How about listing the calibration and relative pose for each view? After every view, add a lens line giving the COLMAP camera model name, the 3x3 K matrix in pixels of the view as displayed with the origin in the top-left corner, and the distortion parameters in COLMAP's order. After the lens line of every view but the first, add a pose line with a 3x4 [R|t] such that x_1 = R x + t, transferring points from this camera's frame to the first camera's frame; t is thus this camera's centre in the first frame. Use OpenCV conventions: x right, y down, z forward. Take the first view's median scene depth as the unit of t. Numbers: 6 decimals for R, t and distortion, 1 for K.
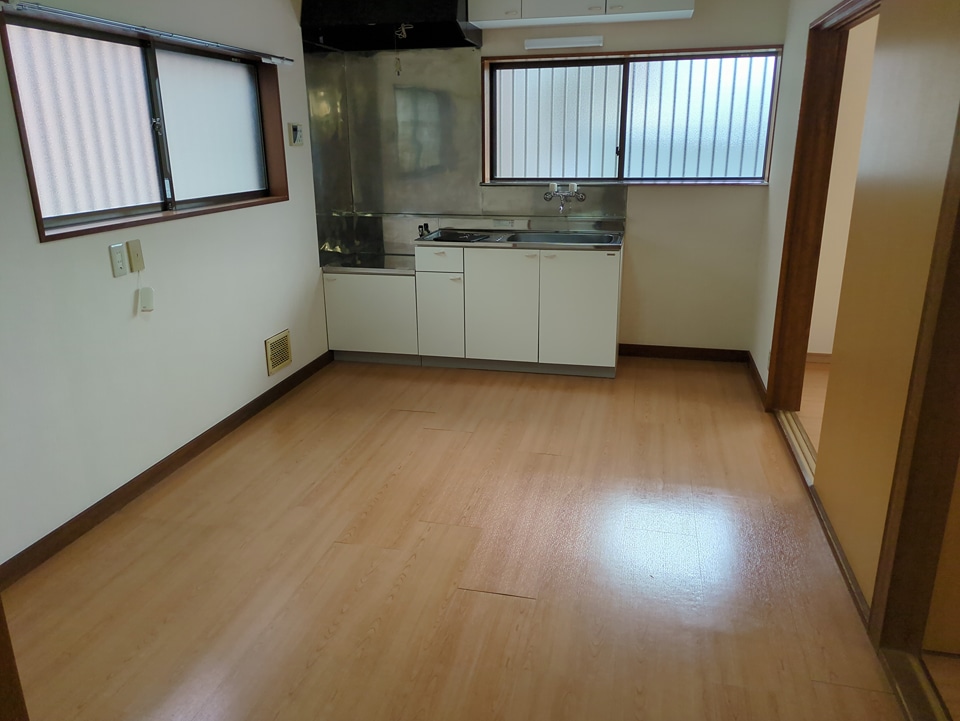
lens RADIAL K [[736.1, 0, 479.8], [0, 736.1, 382.7], [0, 0, 1]] dist [0.059942, -0.073502]
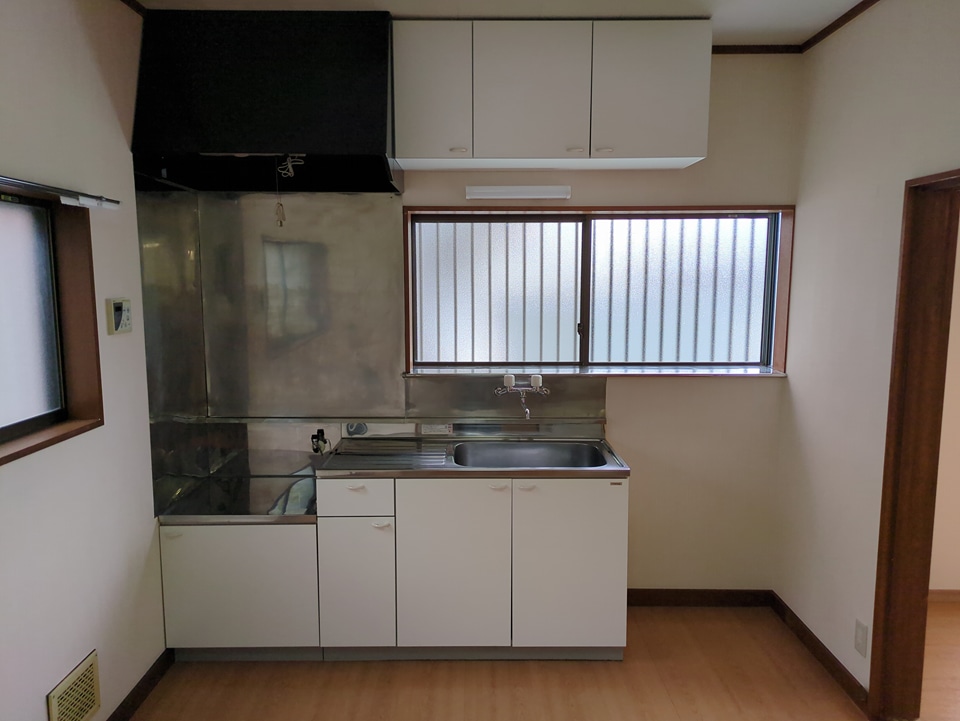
lens RADIAL K [[736.1, 0, 479.8], [0, 736.1, 382.7], [0, 0, 1]] dist [0.059942, -0.073502]
pose [[0.973683, -0.020326, 0.226996, -0.091213], [0.060008, 0.983734, -0.169310, -0.145784], [-0.219863, 0.178476, 0.959065, 0.329513]]
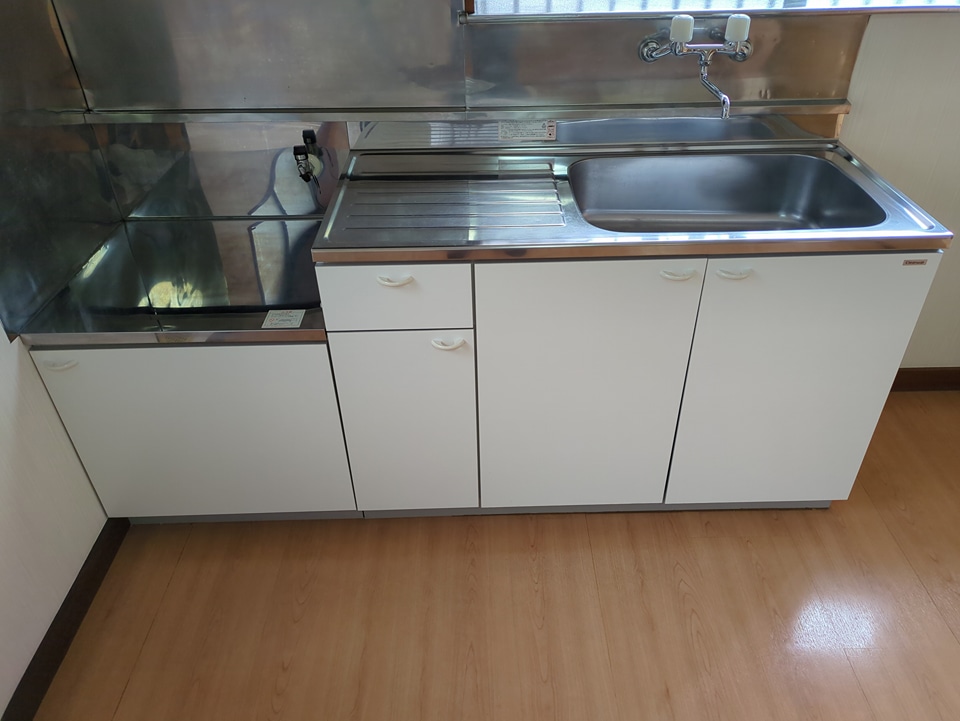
lens RADIAL K [[720.8, 0, 500.3], [0, 720.8, 361.2], [0, 0, 1]] dist [0.050247, -0.069856]
pose [[0.966463, -0.146640, 0.210824, -0.080412], [0.076457, 0.948016, 0.308902, -0.229504], [-0.245162, -0.282423, 0.927434, 0.661637]]
